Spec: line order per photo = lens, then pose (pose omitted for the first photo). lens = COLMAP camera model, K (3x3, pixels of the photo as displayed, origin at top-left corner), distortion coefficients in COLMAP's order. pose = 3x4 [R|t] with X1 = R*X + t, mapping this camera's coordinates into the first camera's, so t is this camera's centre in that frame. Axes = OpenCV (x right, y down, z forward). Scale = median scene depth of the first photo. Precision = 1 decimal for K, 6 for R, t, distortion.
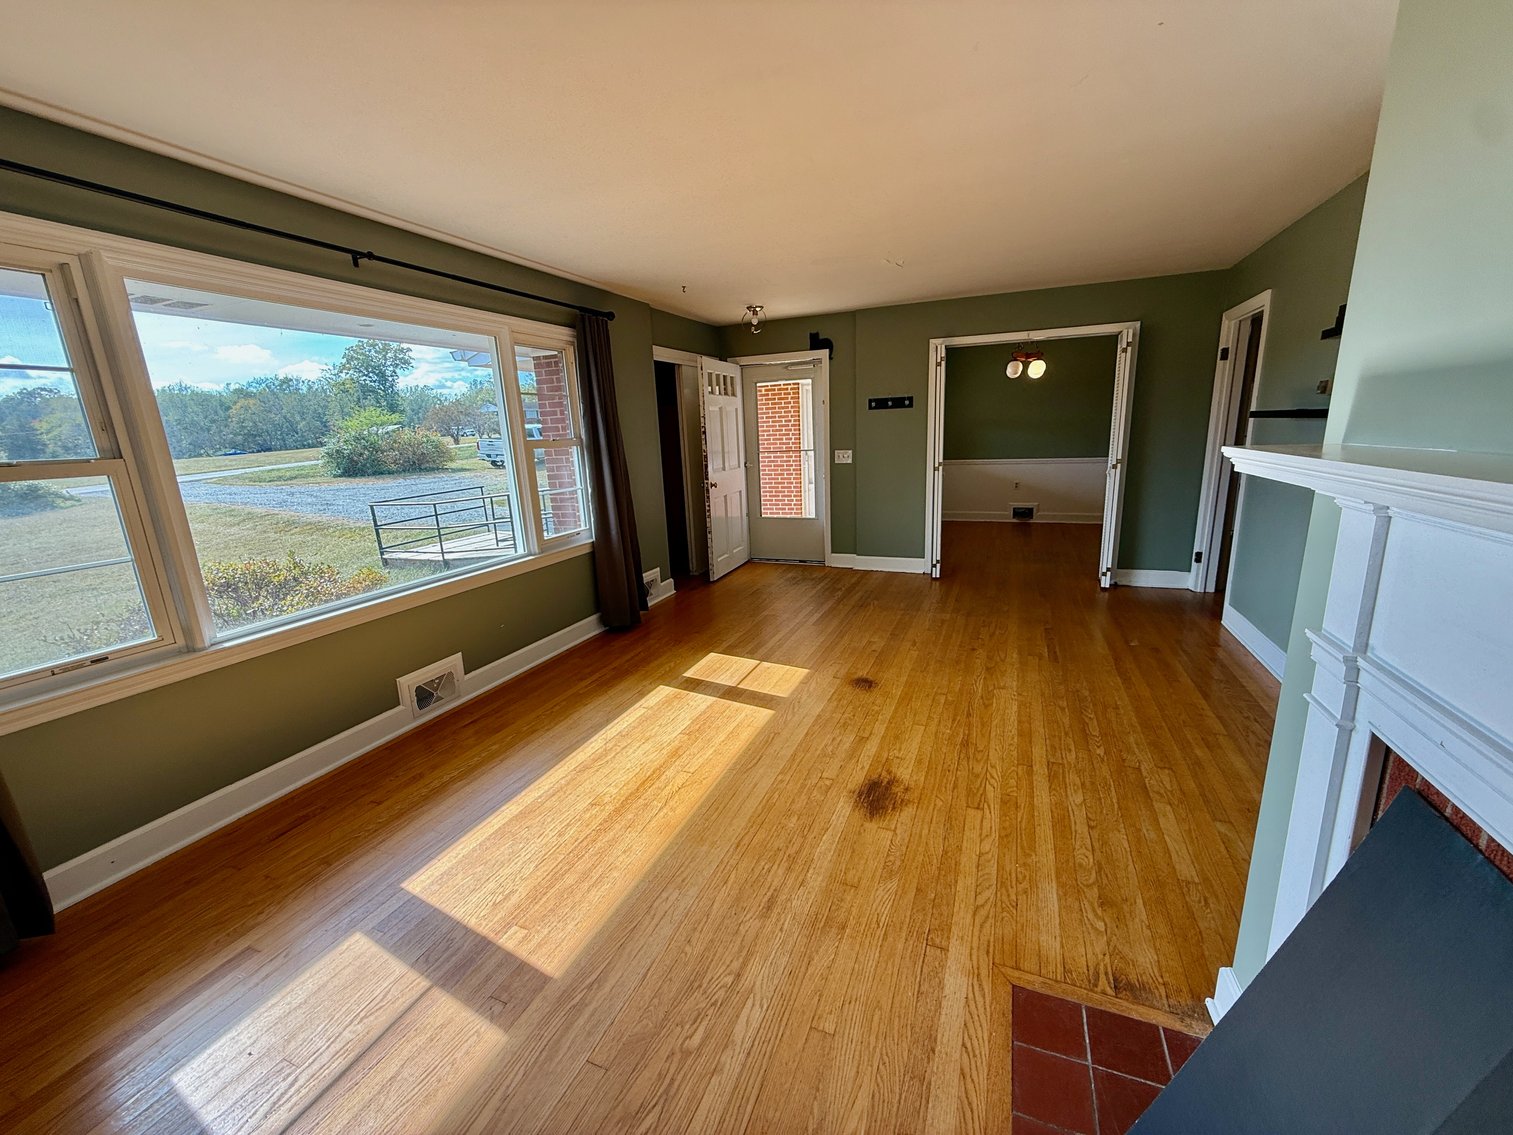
lens RADIAL K [[603.3, 0, 756.5], [0, 603.3, 567.5], [0, 0, 1]] dist [-0.000050, -0.000065]
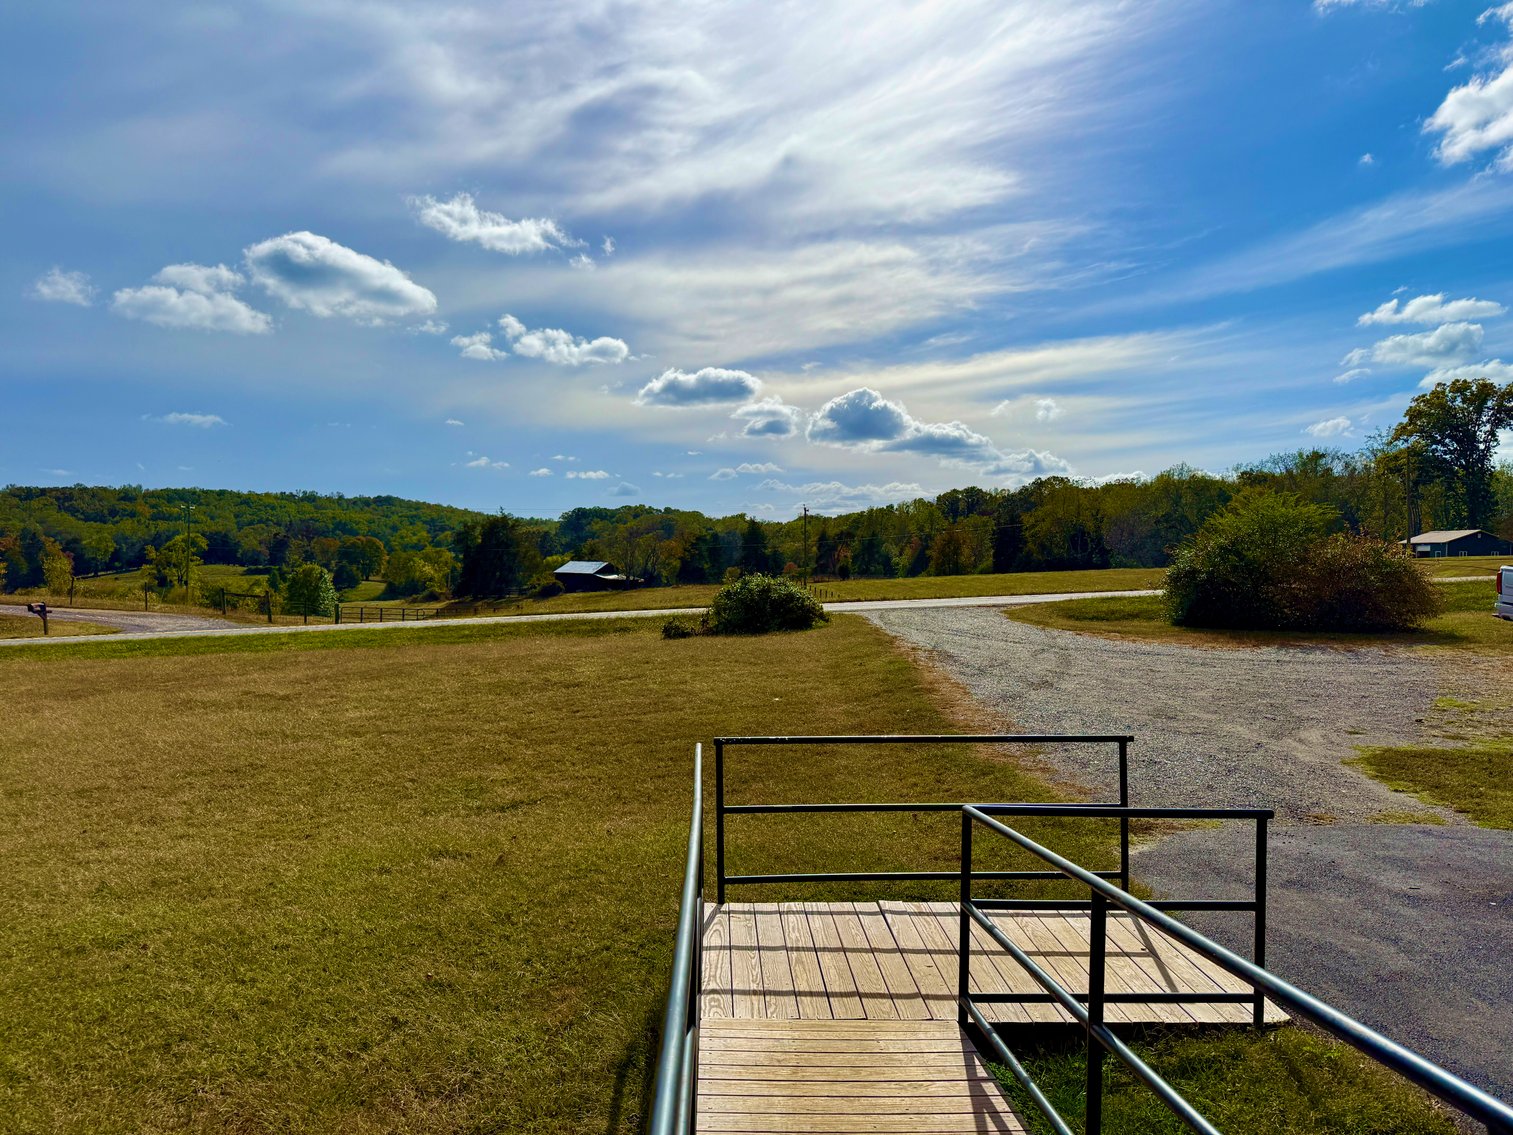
lens RADIAL K [[1043.3, 0, 756.5], [0, 1043.3, 567.5], [0, 0, 1]] dist [0.089675, -0.131640]
pose [[0.415038, 0.055827, -0.908090, -0.046485], [-0.230686, 0.971955, -0.045681, -0.068423], [0.880073, 0.228443, 0.416276, 0.291322]]
